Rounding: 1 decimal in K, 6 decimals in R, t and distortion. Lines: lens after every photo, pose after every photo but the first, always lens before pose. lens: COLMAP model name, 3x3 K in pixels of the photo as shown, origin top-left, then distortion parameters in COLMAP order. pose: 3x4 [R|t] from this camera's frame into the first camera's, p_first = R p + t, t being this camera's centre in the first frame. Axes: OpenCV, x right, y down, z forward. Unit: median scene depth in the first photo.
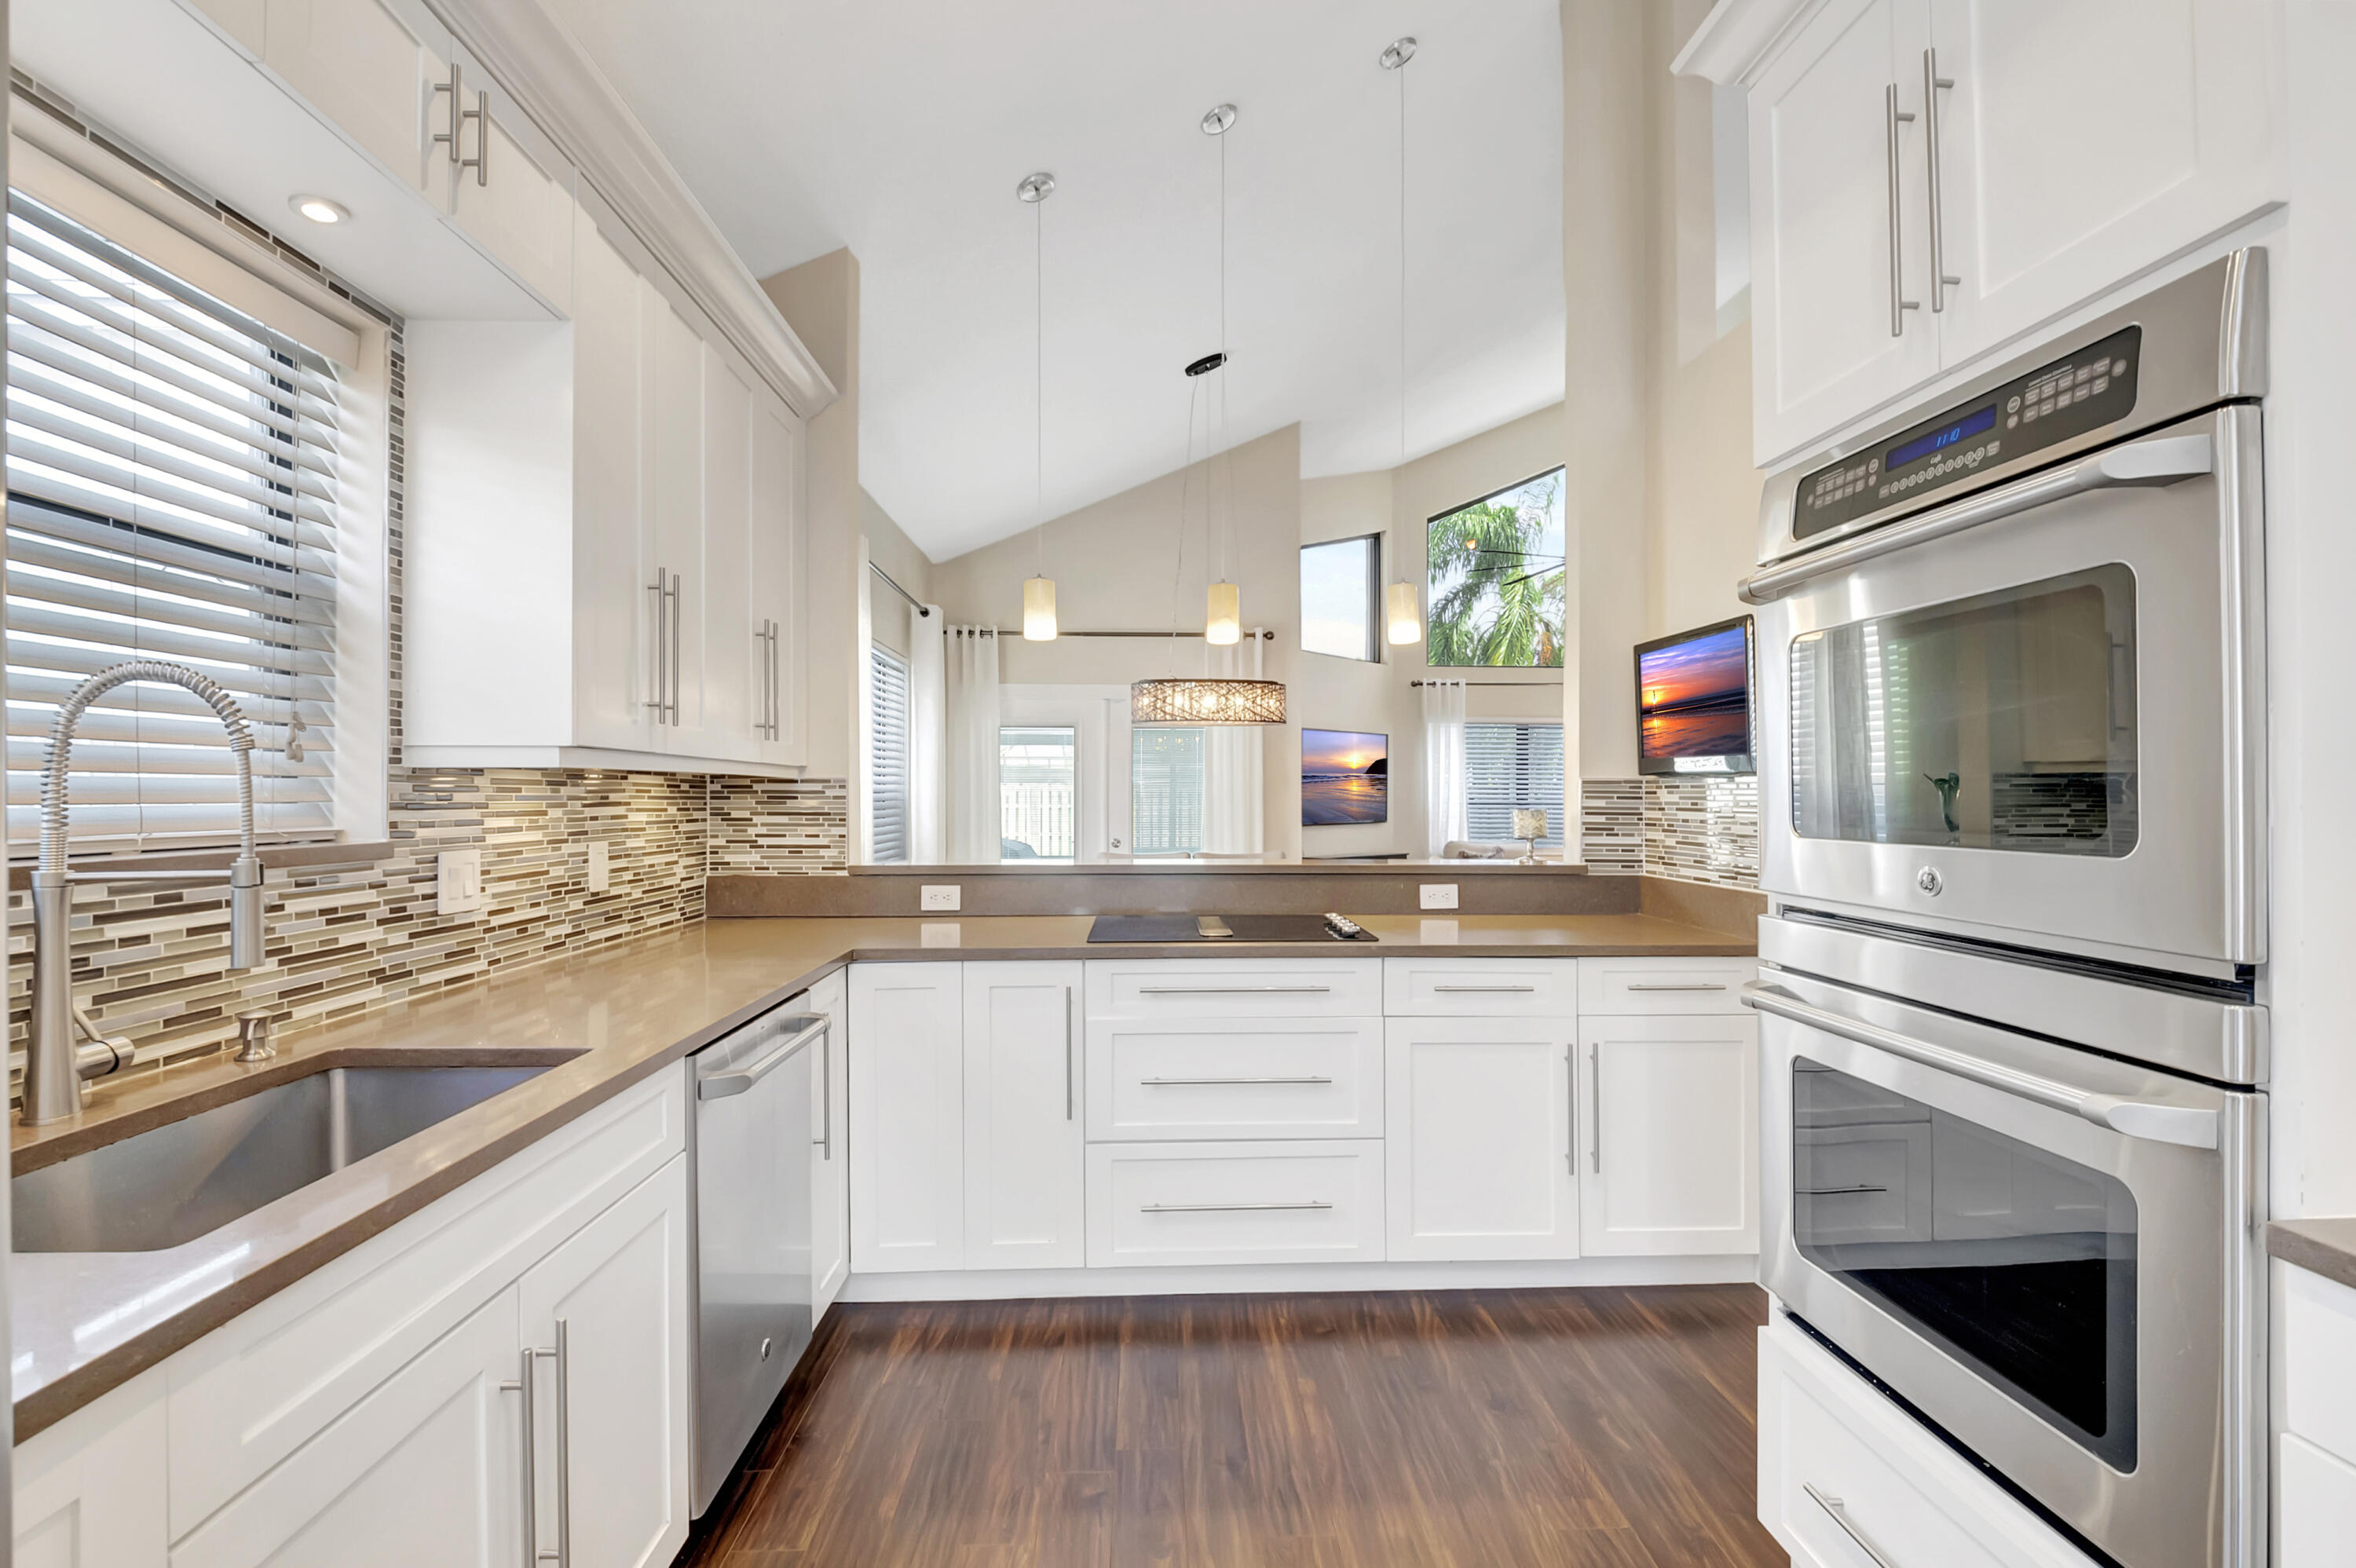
lens RADIAL K [[1065.9, 0, 1191.7], [0, 1065.9, 799.0], [0, 0, 1]] dist [-0.018242, -0.001239]
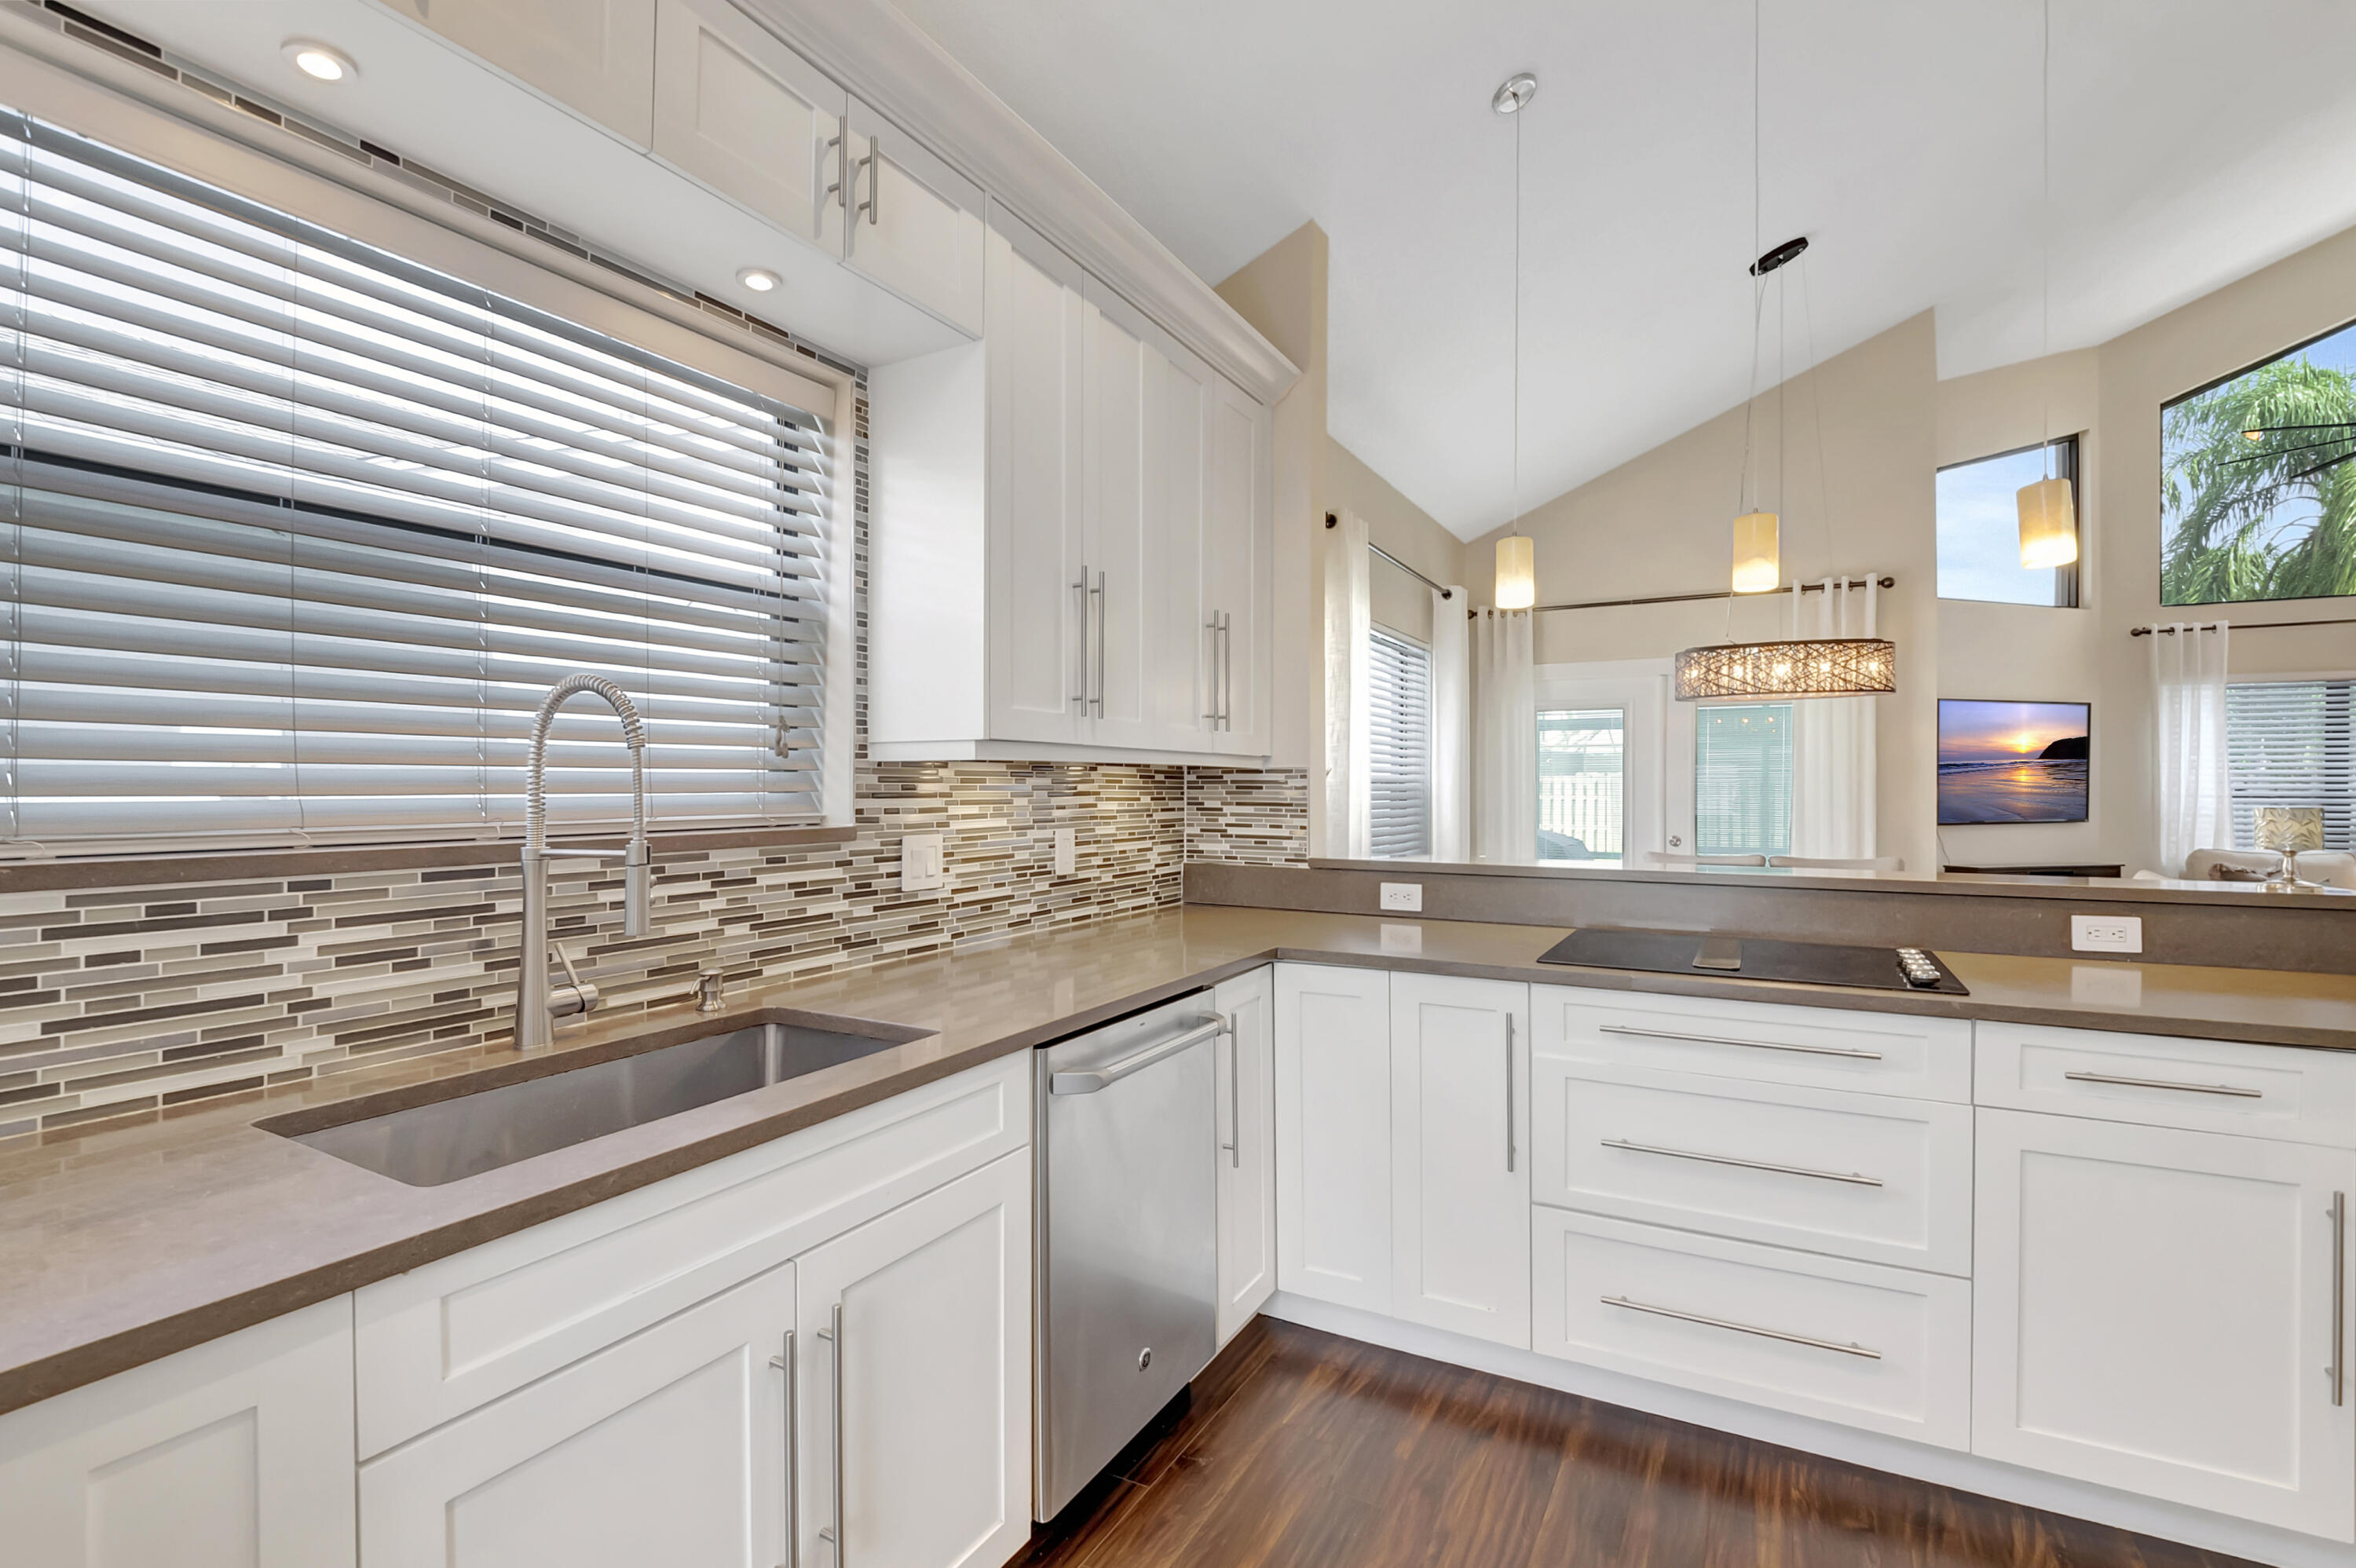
lens RADIAL K [[1054.4, 0, 1175.7], [0, 1054.4, 786.2], [0, 0, 1]] dist [0.000360, -0.013398]
pose [[0.848483, -0.000503, -0.529222, 0.110075], [-0.000778, 0.999997, -0.002198, -0.000731], [0.529221, 0.002277, 0.848481, 0.162441]]
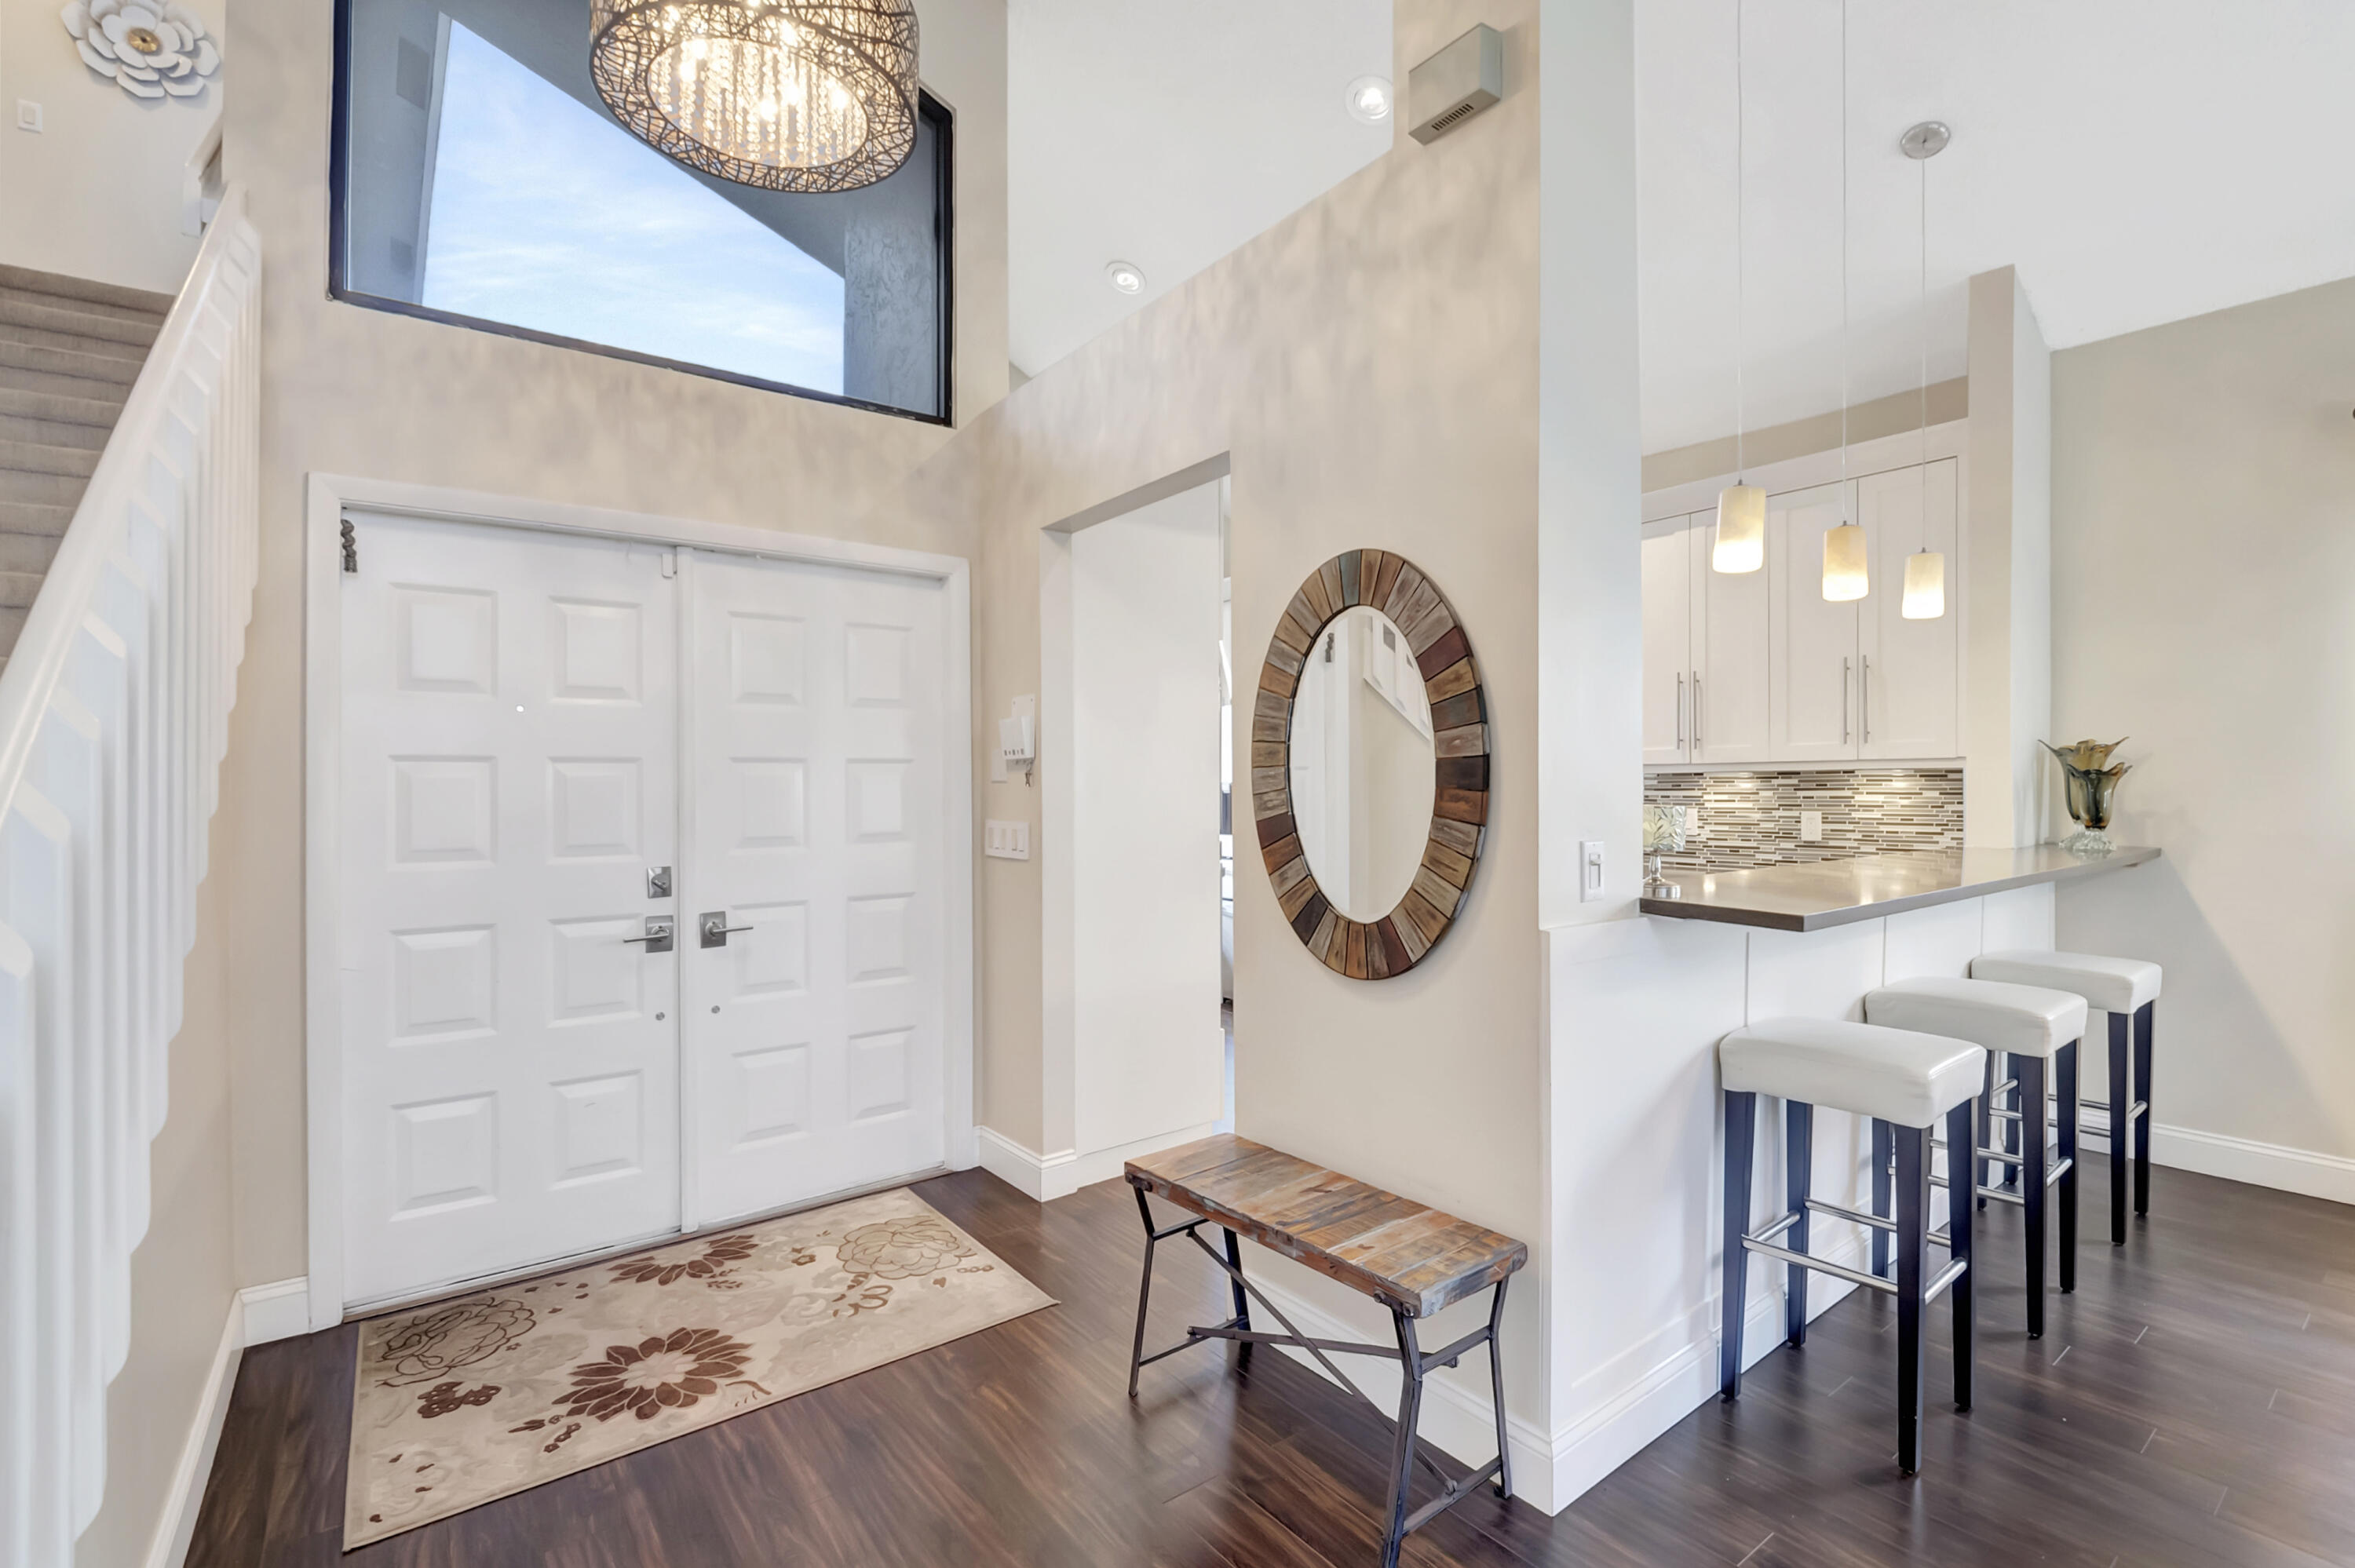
lens RADIAL K [[1053.9, 0, 1187.9], [0, 1053.9, 781.0], [0, 0, 1]] dist [0.000360, -0.013398]
pose [[-0.817733, 0.001904, -0.575595, 1.297116], [0.005385, 0.999976, -0.004342, -0.006358], [0.575573, -0.006650, -0.817724, 1.928362]]
